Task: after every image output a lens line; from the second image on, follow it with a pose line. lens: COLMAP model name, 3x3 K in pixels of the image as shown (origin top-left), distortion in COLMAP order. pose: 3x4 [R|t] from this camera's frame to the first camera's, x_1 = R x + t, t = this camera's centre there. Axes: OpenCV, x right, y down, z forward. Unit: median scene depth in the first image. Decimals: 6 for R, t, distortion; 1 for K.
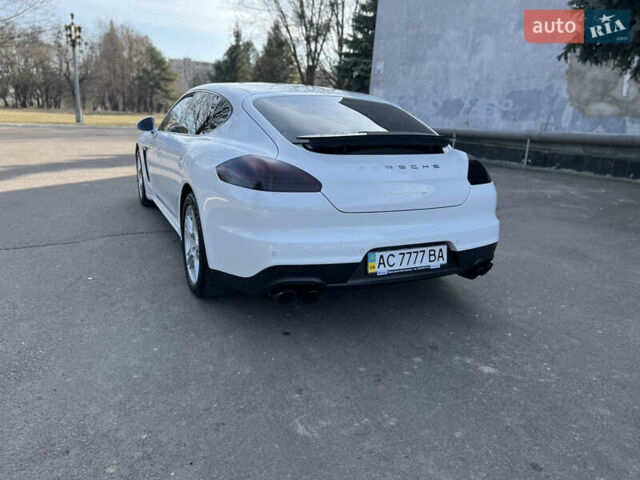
lens RADIAL K [[477.7, 0, 322.3], [0, 477.7, 229.3], [0, 0, 1]] dist [0.053390, -0.059859]
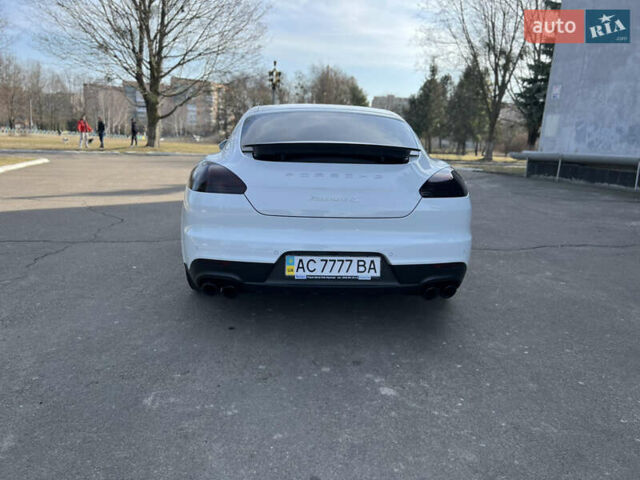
lens RADIAL K [[477.7, 0, 322.3], [0, 477.7, 229.3], [0, 0, 1]] dist [0.053390, -0.059859]
pose [[0.924418, 0.059415, -0.376725, 0.111658], [-0.084058, 0.995241, -0.049300, 0.007513], [0.372003, 0.077240, 0.925012, 0.014899]]
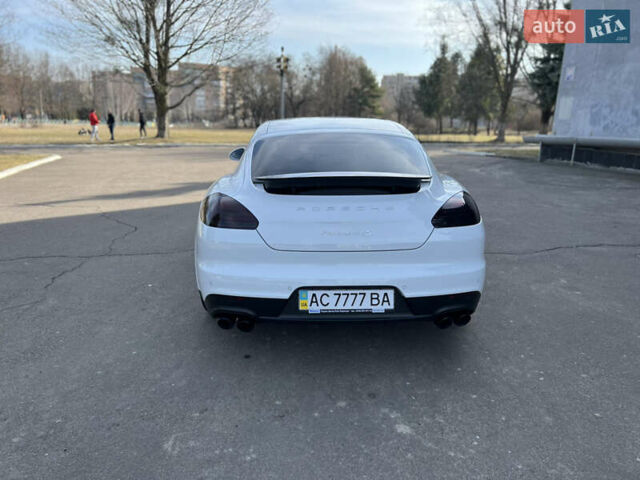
lens RADIAL K [[477.7, 0, 322.3], [0, 477.7, 229.3], [0, 0, 1]] dist [0.053390, -0.059859]
pose [[0.916422, 0.052892, -0.396703, 0.110097], [-0.062890, 0.997946, -0.012227, -0.014705], [0.395241, 0.036154, 0.917866, 0.013465]]
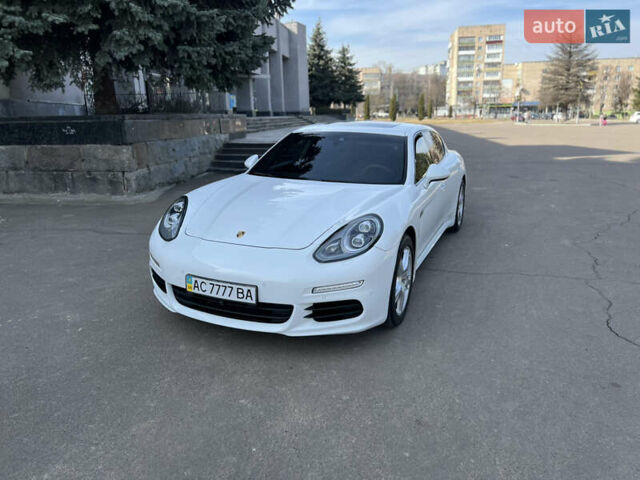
lens RADIAL K [[477.7, 0, 322.3], [0, 477.7, 229.3], [0, 0, 1]] dist [0.053390, -0.059859]
pose [[0.679655, 0.160478, -0.715762, 0.245202], [-0.171211, 0.983529, 0.057940, -0.040861], [0.713271, 0.083167, 0.695936, 0.075112]]
